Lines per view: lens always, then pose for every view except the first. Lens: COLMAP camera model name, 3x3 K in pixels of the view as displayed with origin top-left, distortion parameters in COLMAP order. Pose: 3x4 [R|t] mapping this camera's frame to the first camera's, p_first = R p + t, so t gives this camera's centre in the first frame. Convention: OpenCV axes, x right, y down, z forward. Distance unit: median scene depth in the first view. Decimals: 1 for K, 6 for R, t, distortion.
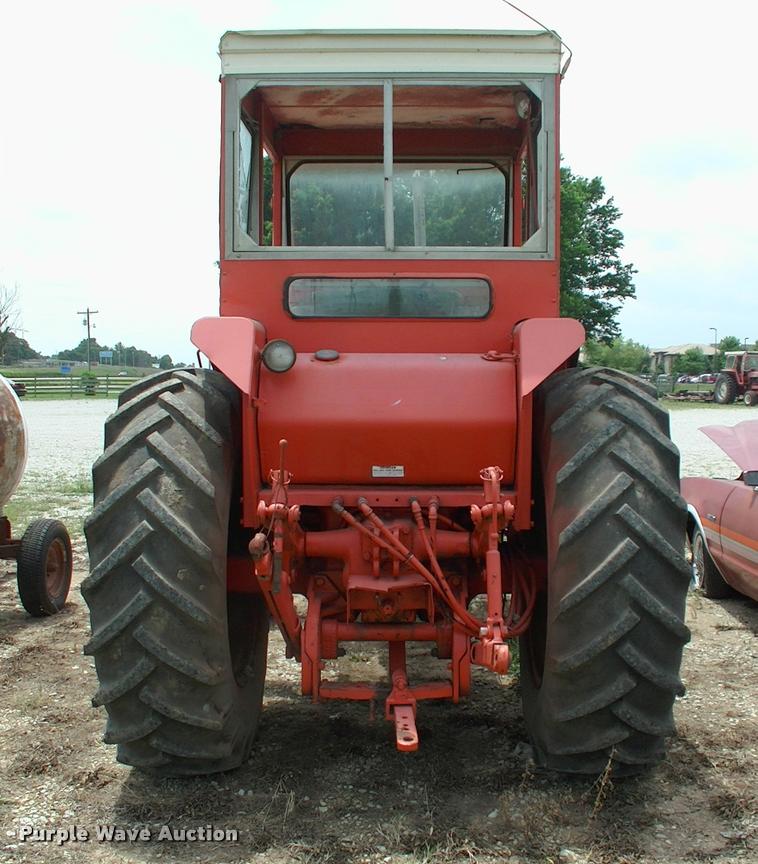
lens RADIAL K [[1068.4, 0, 379.0], [0, 1068.4, 432.0], [0, 0, 1]] dist [-0.145566, 0.038531]
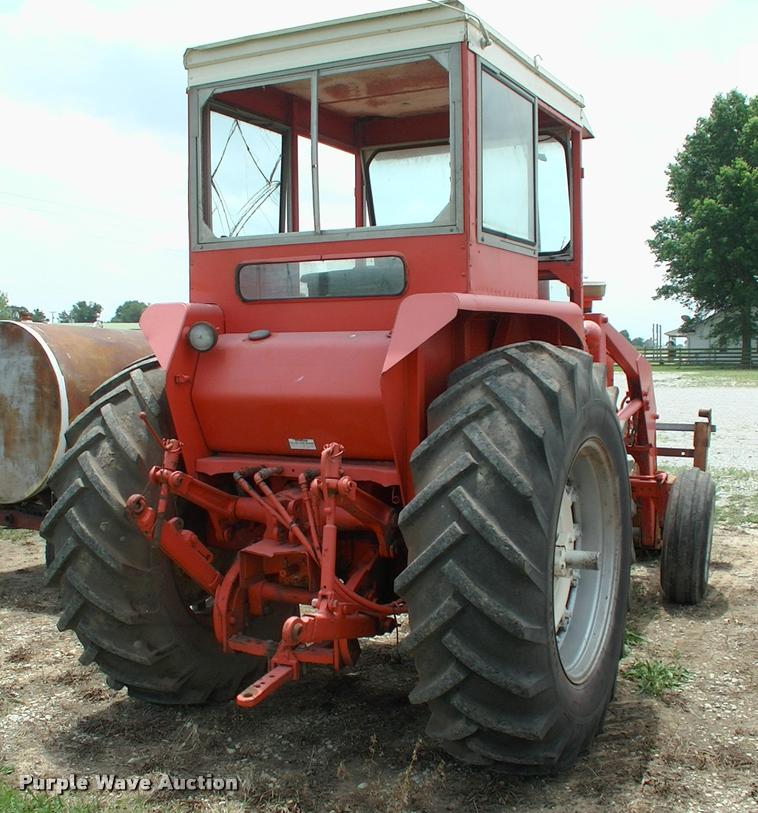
lens RADIAL K [[994.5, 0, 337.1], [0, 994.5, 406.6], [0, 0, 1]] dist [-0.145463, 0.031529]
pose [[0.887186, 0.015572, -0.461149, 0.516210], [-0.013498, 0.999879, 0.007794, -0.008679], [0.461215, -0.000690, 0.887288, 0.150638]]
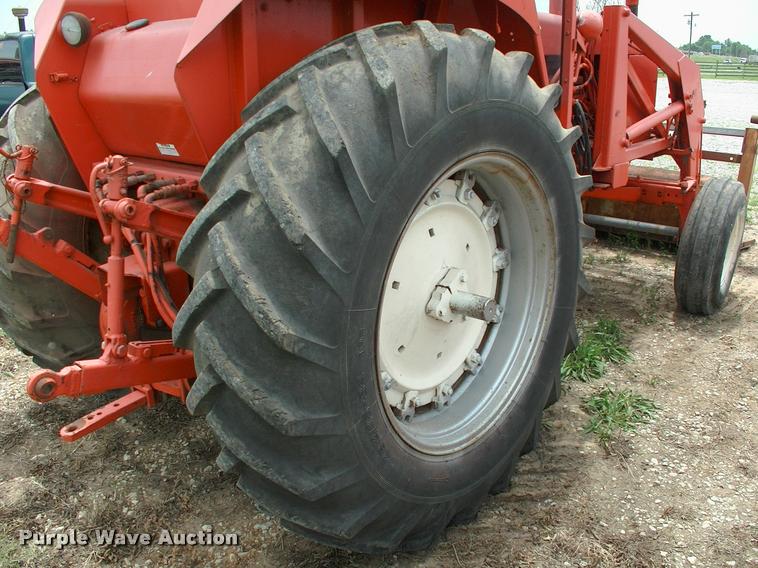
lens RADIAL K [[696.3, 0, 379.0], [0, 696.3, 284.0], [0, 0, 1]] dist [-0.134331, 0.009834]
pose [[0.765525, 0.189756, -0.614788, 0.564863], [-0.020961, 0.962369, 0.270937, -0.016464], [0.643064, -0.194523, 0.740695, 0.686504]]
